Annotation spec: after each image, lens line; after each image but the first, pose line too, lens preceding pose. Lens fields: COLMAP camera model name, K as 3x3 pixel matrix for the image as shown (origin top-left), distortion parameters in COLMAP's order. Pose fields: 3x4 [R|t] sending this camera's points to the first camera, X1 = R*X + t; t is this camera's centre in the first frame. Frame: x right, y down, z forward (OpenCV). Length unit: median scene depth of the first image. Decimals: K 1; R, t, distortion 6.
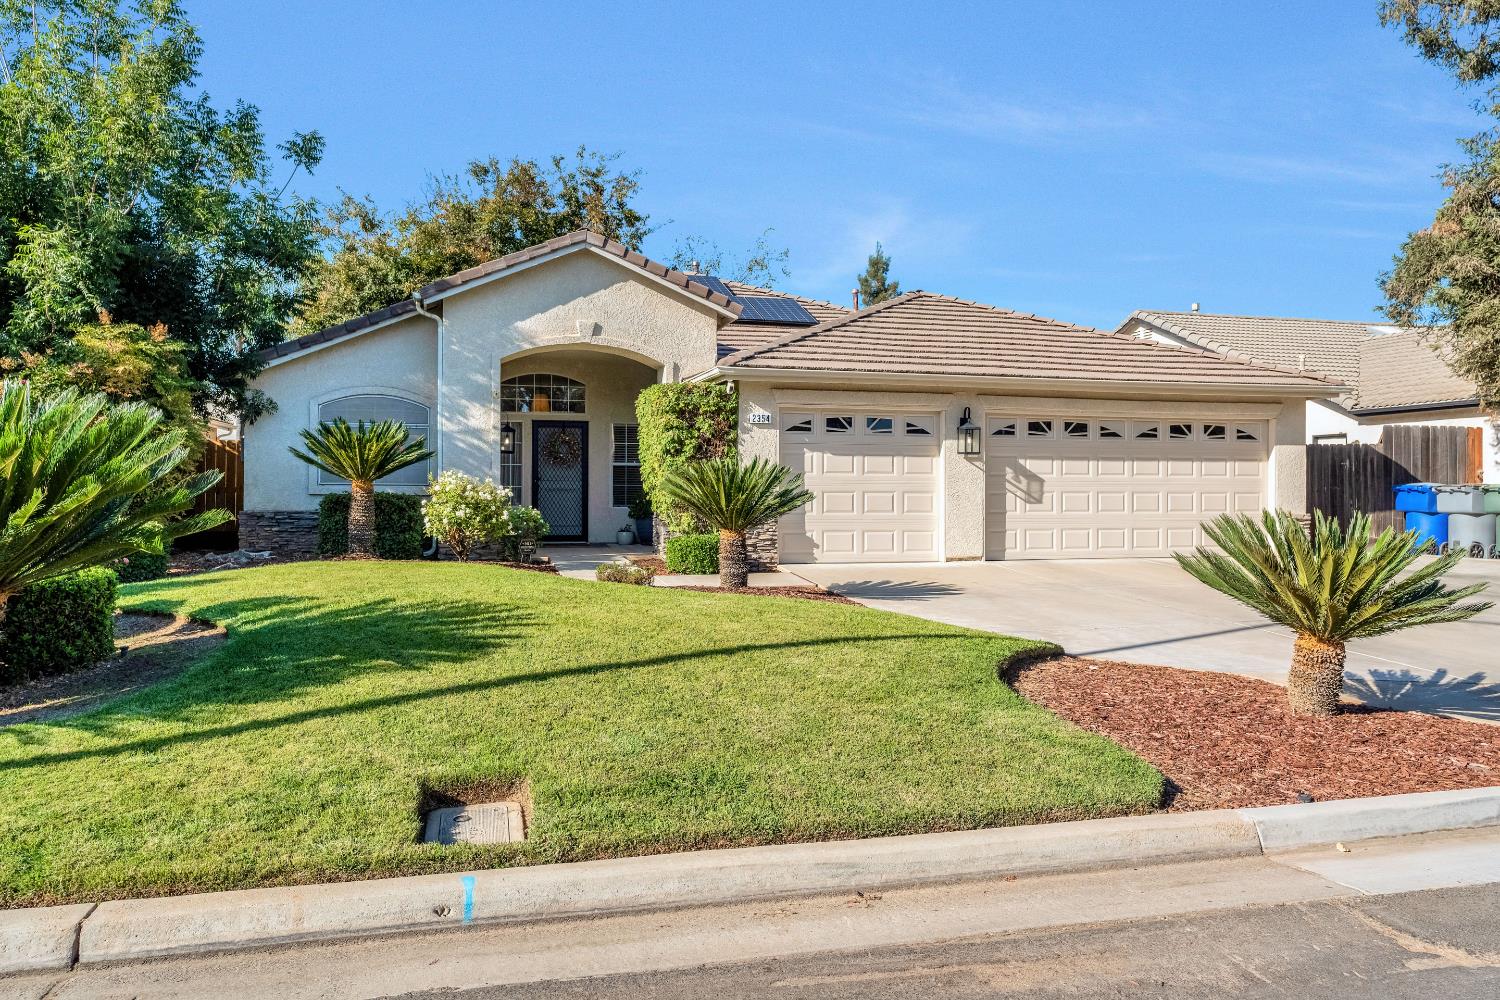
lens RADIAL K [[1048.9, 0, 750.3], [0, 1048.9, 480.3], [0, 0, 1]] dist [0.002200, 0.002597]
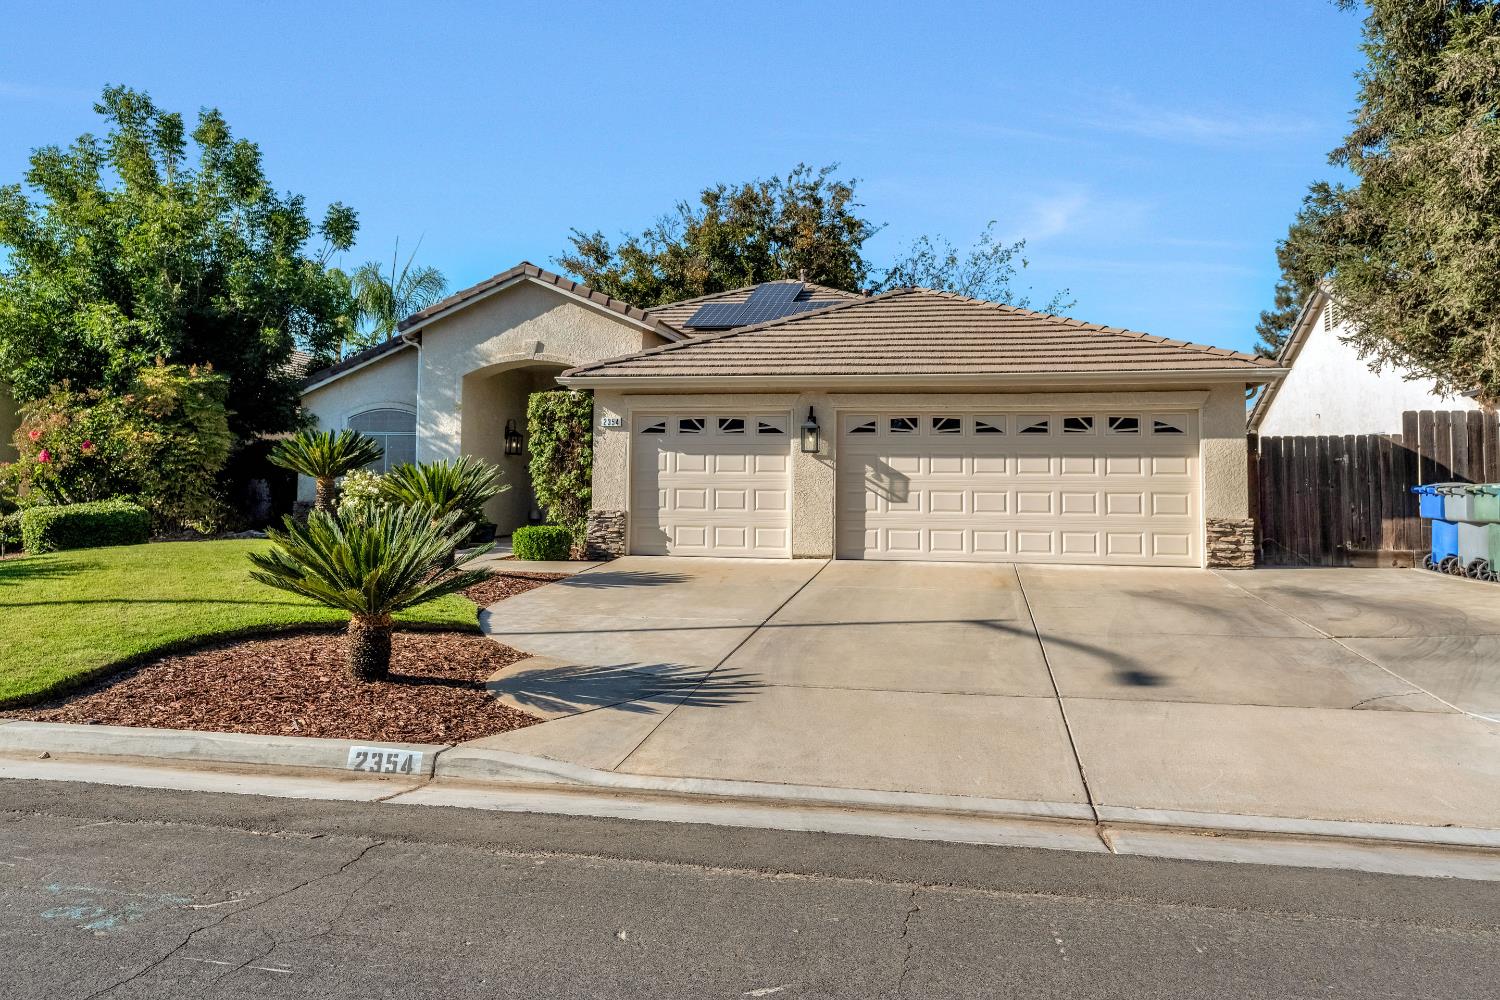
lens RADIAL K [[1066.7, 0, 749.6], [0, 1066.7, 413.4], [0, 0, 1]] dist [-0.000462, 0.001518]
pose [[0.902224, -0.024418, -0.430576, 0.581820], [-0.002320, 0.998107, -0.061464, 0.000894], [0.431262, 0.056453, 0.900459, 0.046210]]
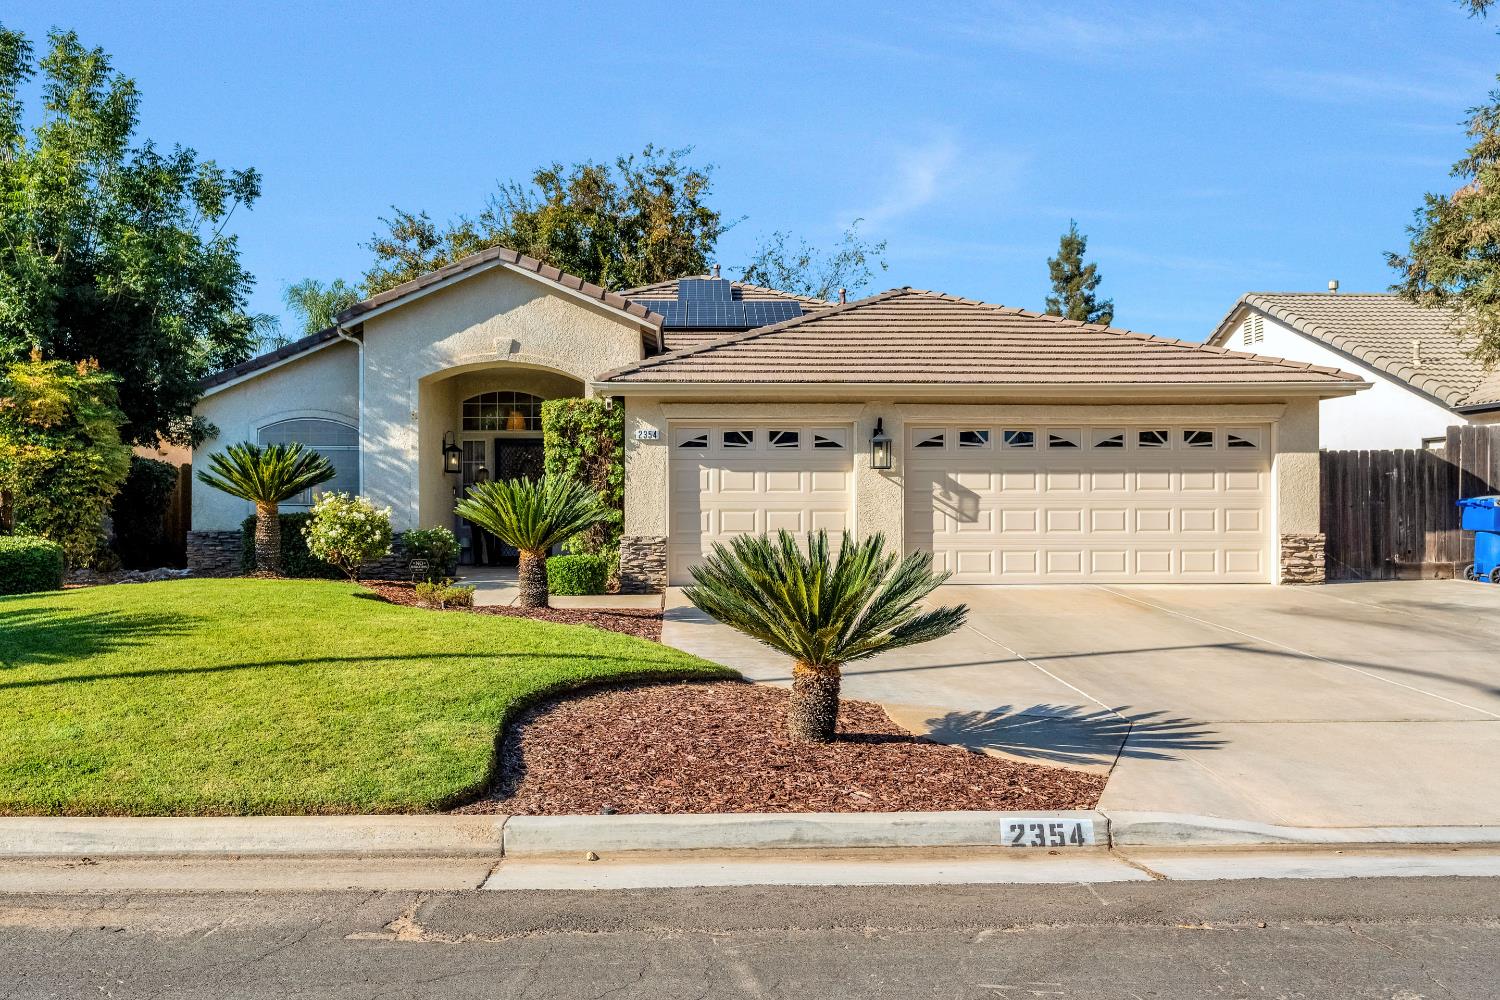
lens RADIAL K [[1165.9, 0, 701.8], [0, 1165.9, 499.5], [0, 0, 1]] dist [0.001425, 0.002364]
pose [[0.974008, -0.006519, -0.226420, 0.278684], [0.007084, 0.999973, 0.001684, -0.000744], [0.226403, -0.003244, 0.974028, -0.027270]]
